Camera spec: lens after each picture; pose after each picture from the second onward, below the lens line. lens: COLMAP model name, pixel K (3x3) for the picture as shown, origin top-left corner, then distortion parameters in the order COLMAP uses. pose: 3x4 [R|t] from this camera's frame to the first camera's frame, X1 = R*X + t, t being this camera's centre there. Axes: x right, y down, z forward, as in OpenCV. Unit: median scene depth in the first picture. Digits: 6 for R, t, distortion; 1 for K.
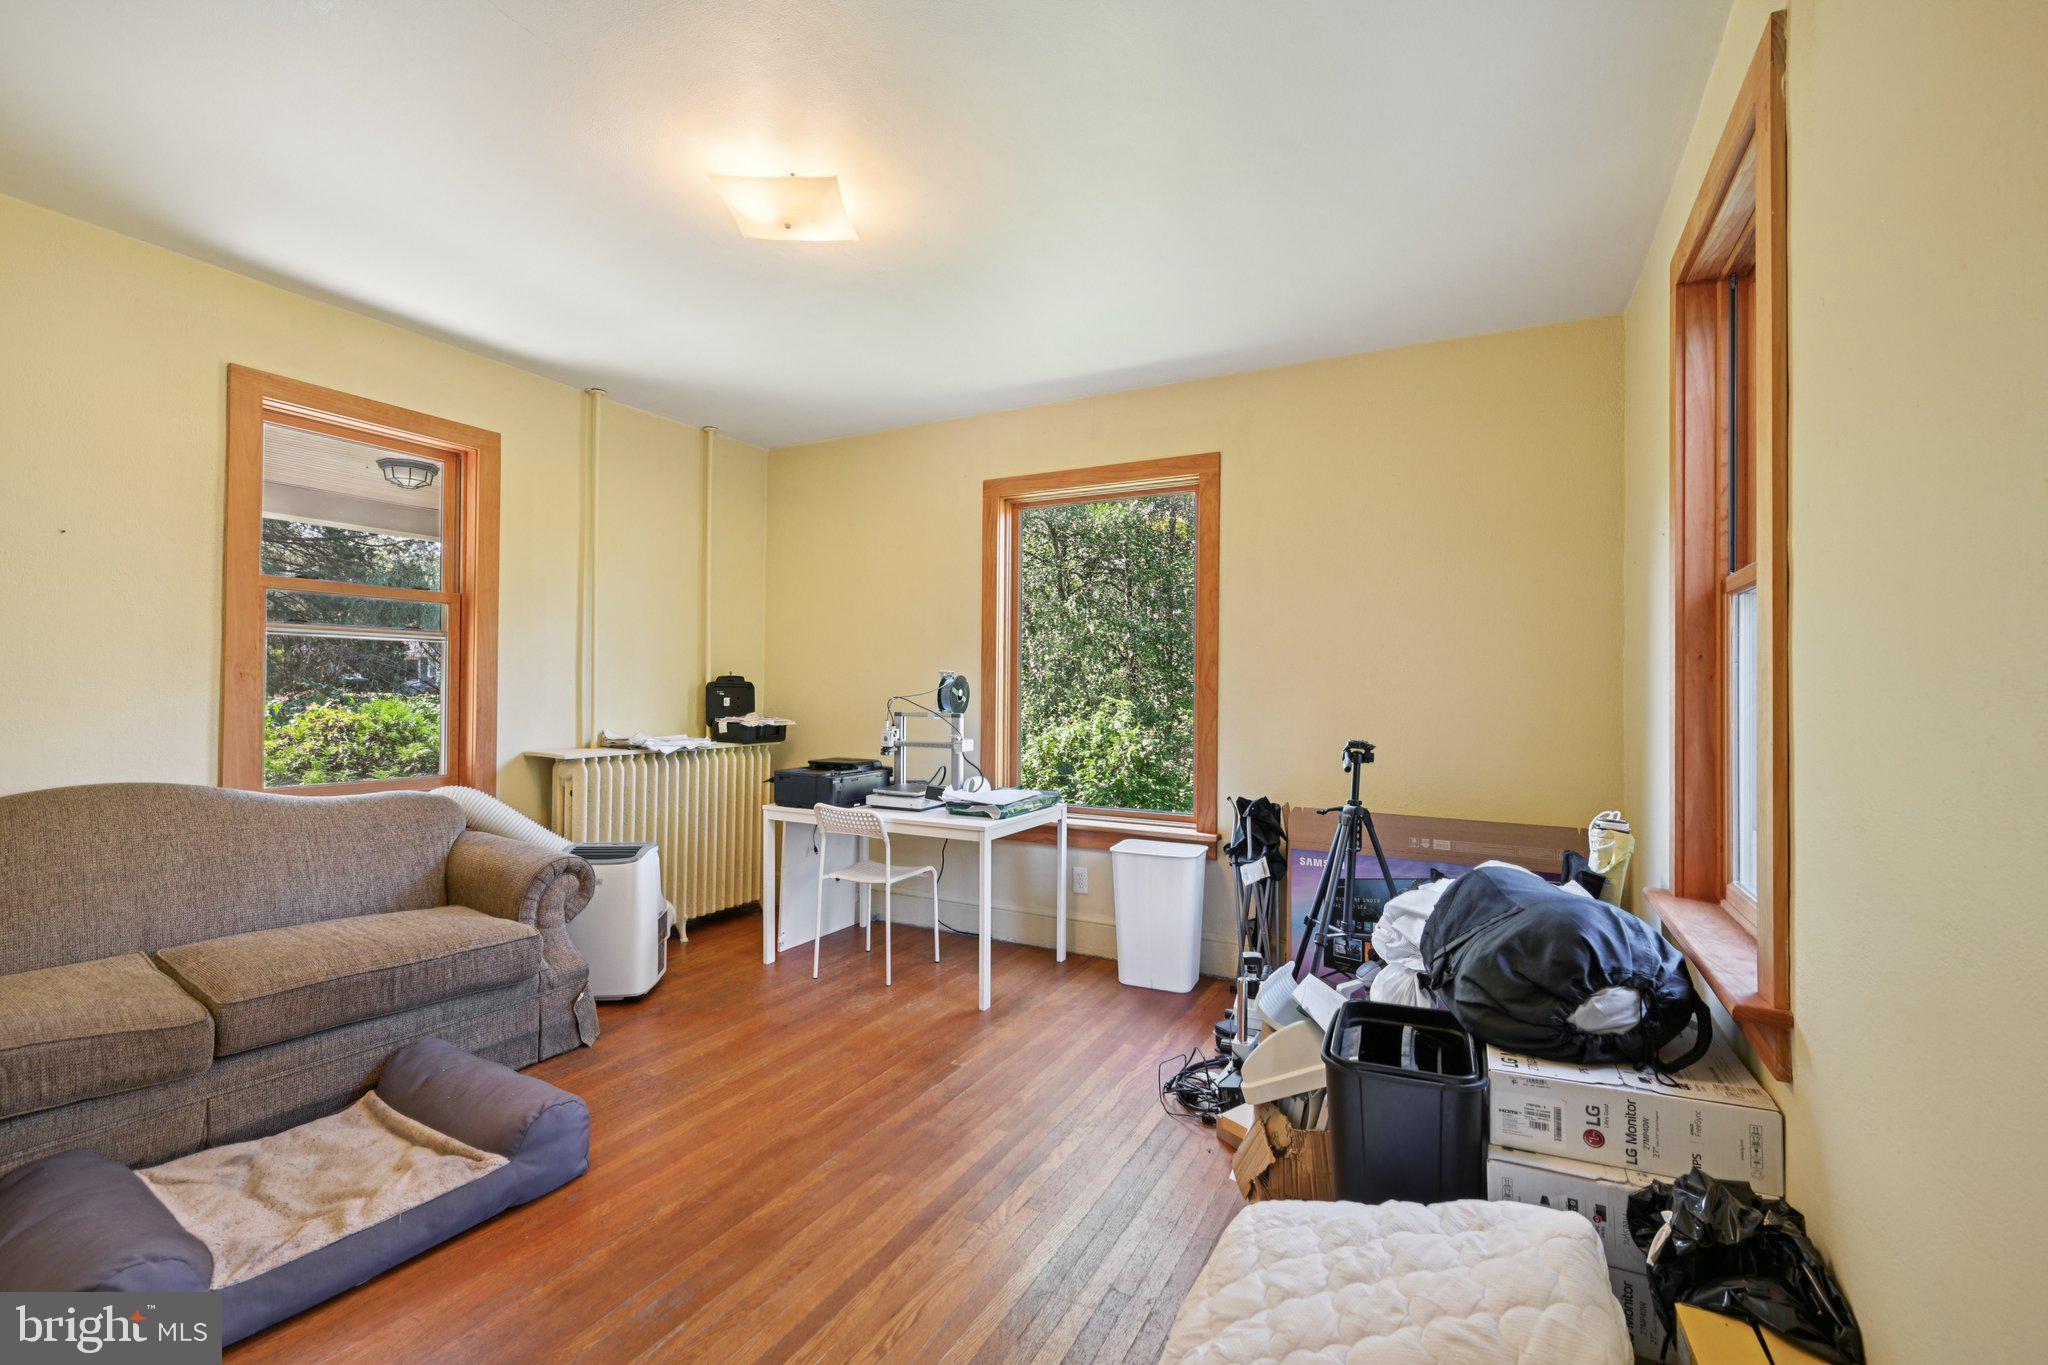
lens RADIAL K [[892.3, 0, 1024.5], [0, 892.3, 685.1], [0, 0, 1]] dist [0.006963, 0.000143]
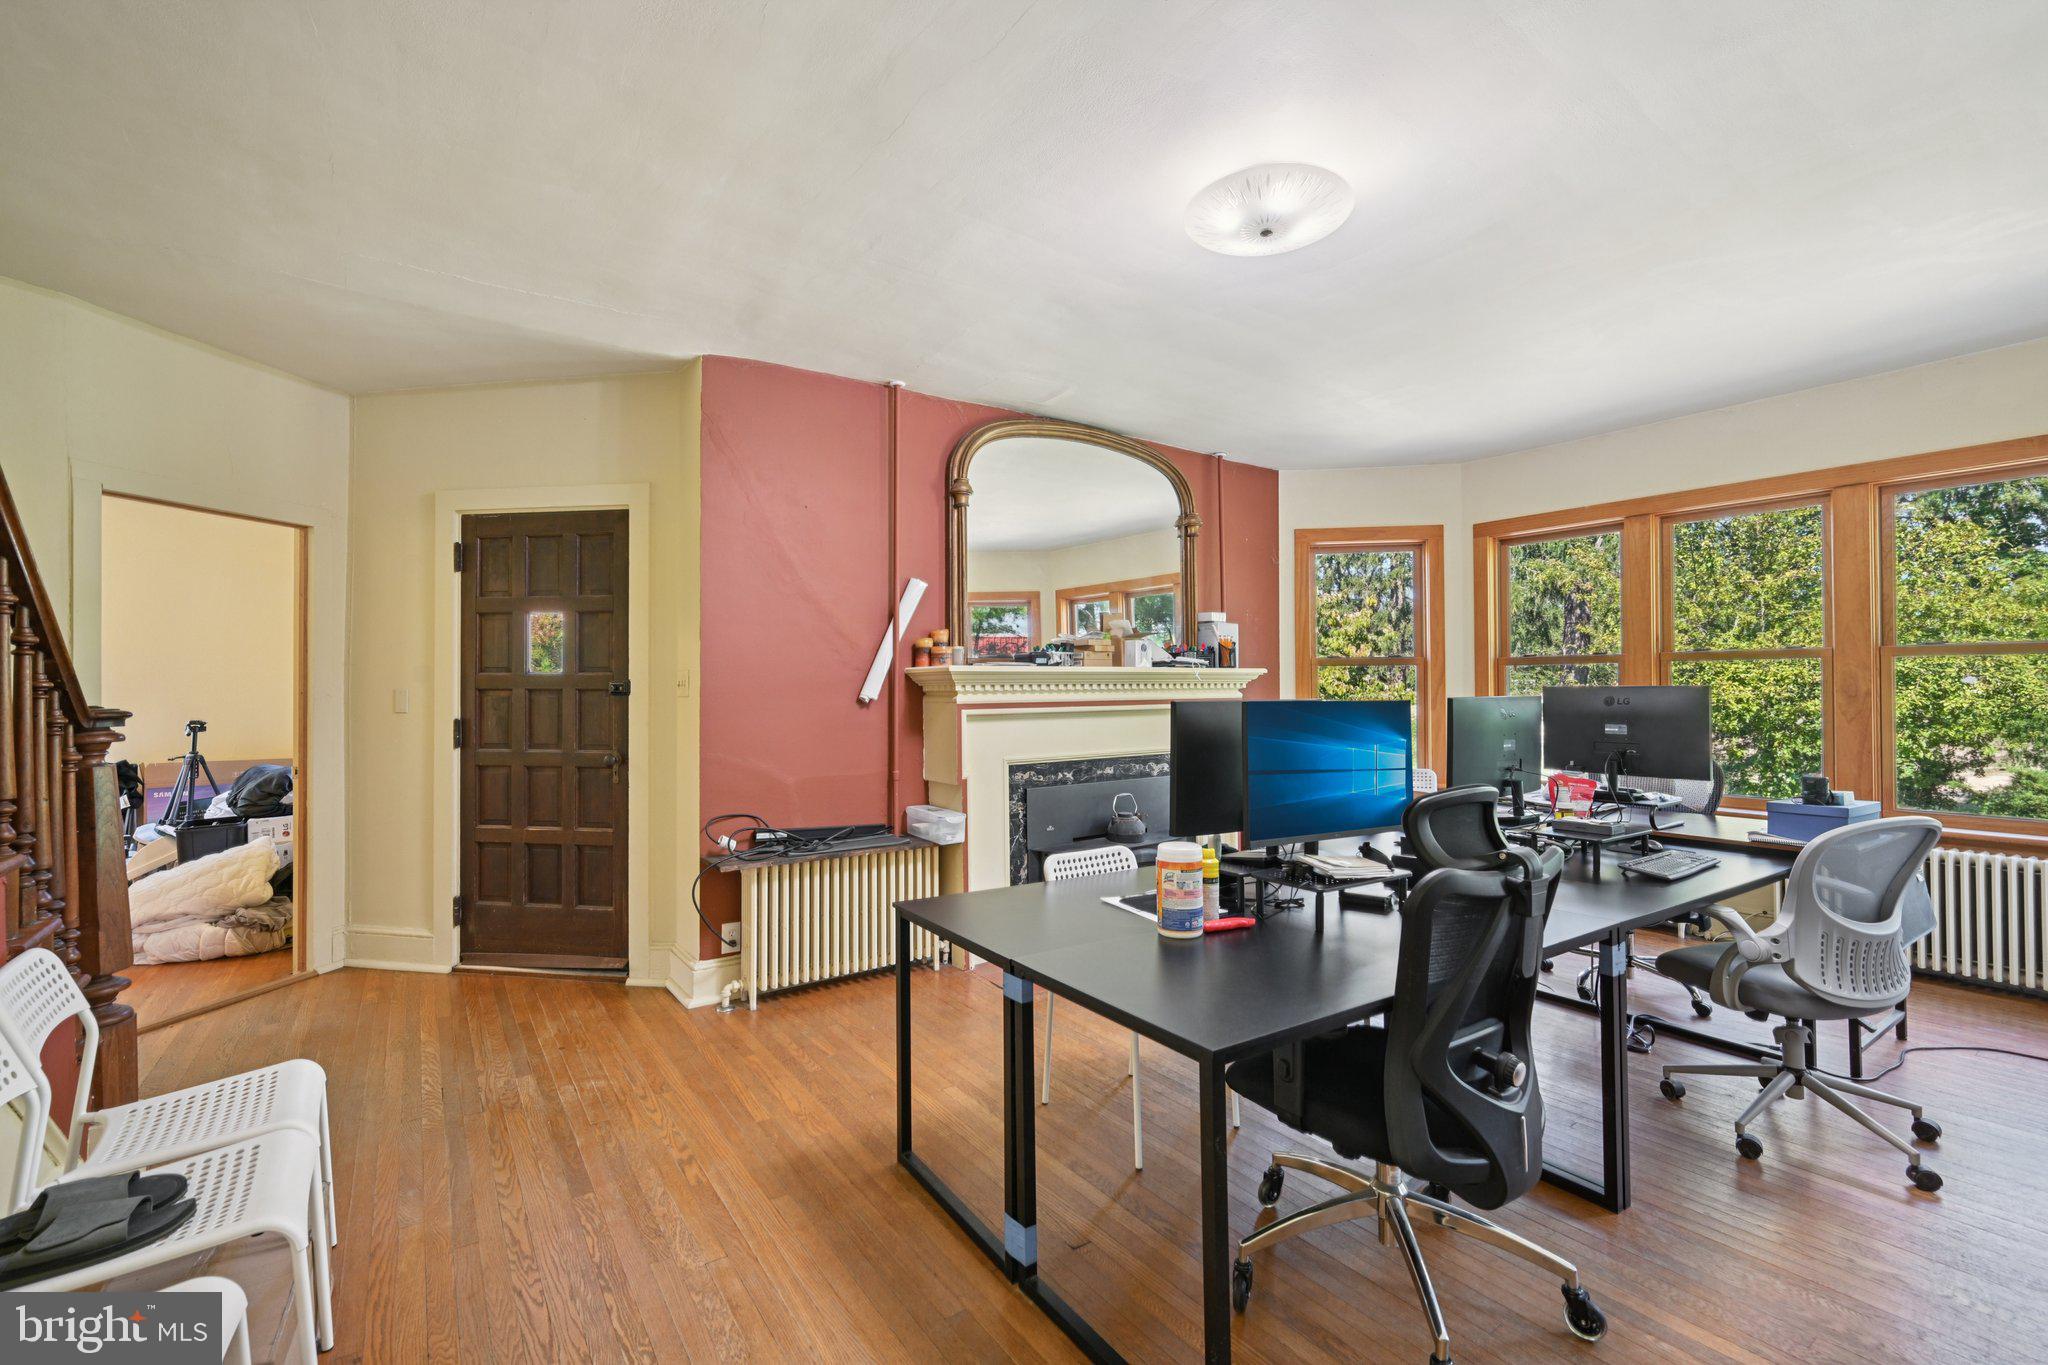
lens RADIAL K [[892.3, 0, 1022.9], [0, 892.3, 670.8], [0, 0, 1]] dist [0.006963, 0.000143]
pose [[0.455730, 0.004322, 0.890108, -0.584990], [0.002002, 0.999981, -0.005881, -0.038590], [-0.890116, 0.004462, 0.455713, -1.597495]]
